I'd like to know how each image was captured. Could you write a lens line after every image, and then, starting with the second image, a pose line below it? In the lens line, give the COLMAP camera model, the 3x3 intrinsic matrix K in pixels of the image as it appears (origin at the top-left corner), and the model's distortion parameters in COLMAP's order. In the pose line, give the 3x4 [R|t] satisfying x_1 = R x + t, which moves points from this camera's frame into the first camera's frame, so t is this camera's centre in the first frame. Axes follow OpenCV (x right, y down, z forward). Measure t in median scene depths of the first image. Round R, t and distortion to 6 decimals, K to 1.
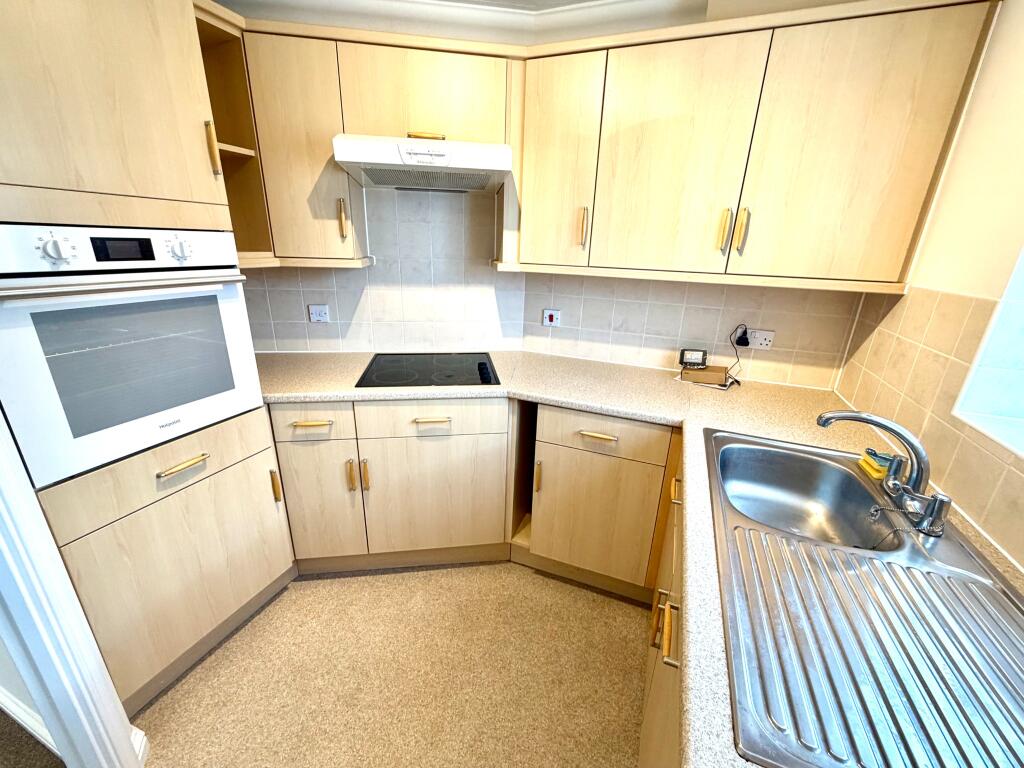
lens RADIAL K [[410.0, 0, 511.6], [0, 410.0, 384.8], [0, 0, 1]] dist [0.003785, 0.000522]
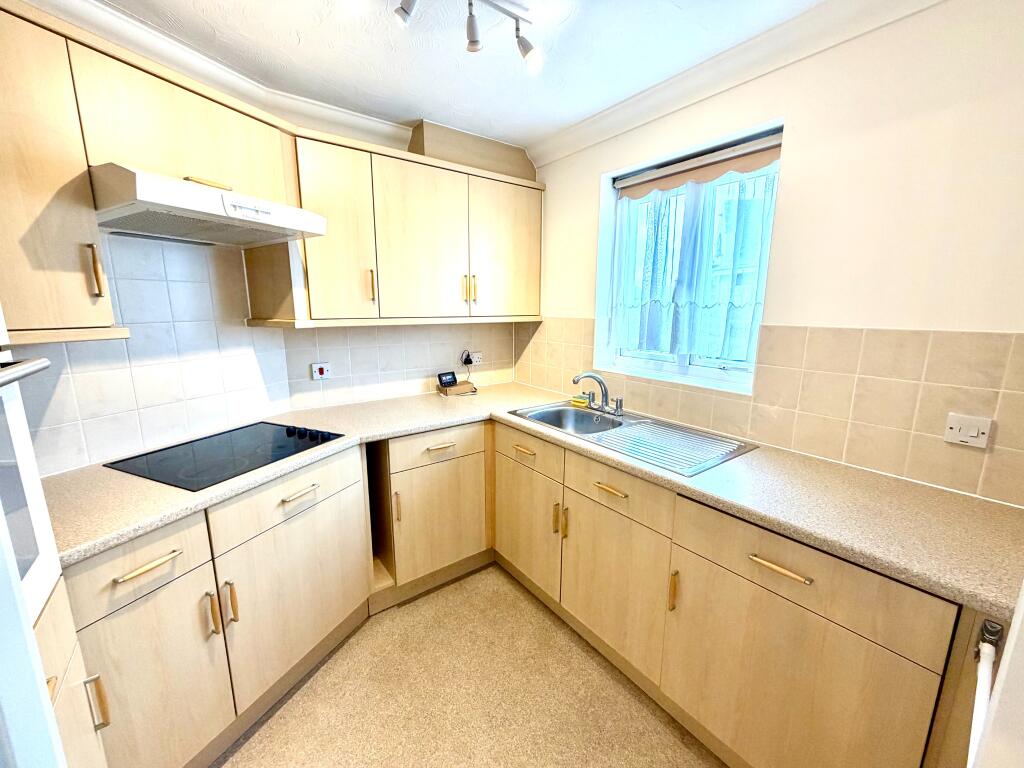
lens RADIAL K [[410.0, 0, 510.0], [0, 410.0, 384.4], [0, 0, 1]] dist [0.003785, 0.000522]
pose [[0.526596, -0.191523, 0.828261, -0.630299], [0.293397, 0.955372, 0.034378, -0.036309], [-0.797881, 0.224906, 0.559288, 0.084551]]
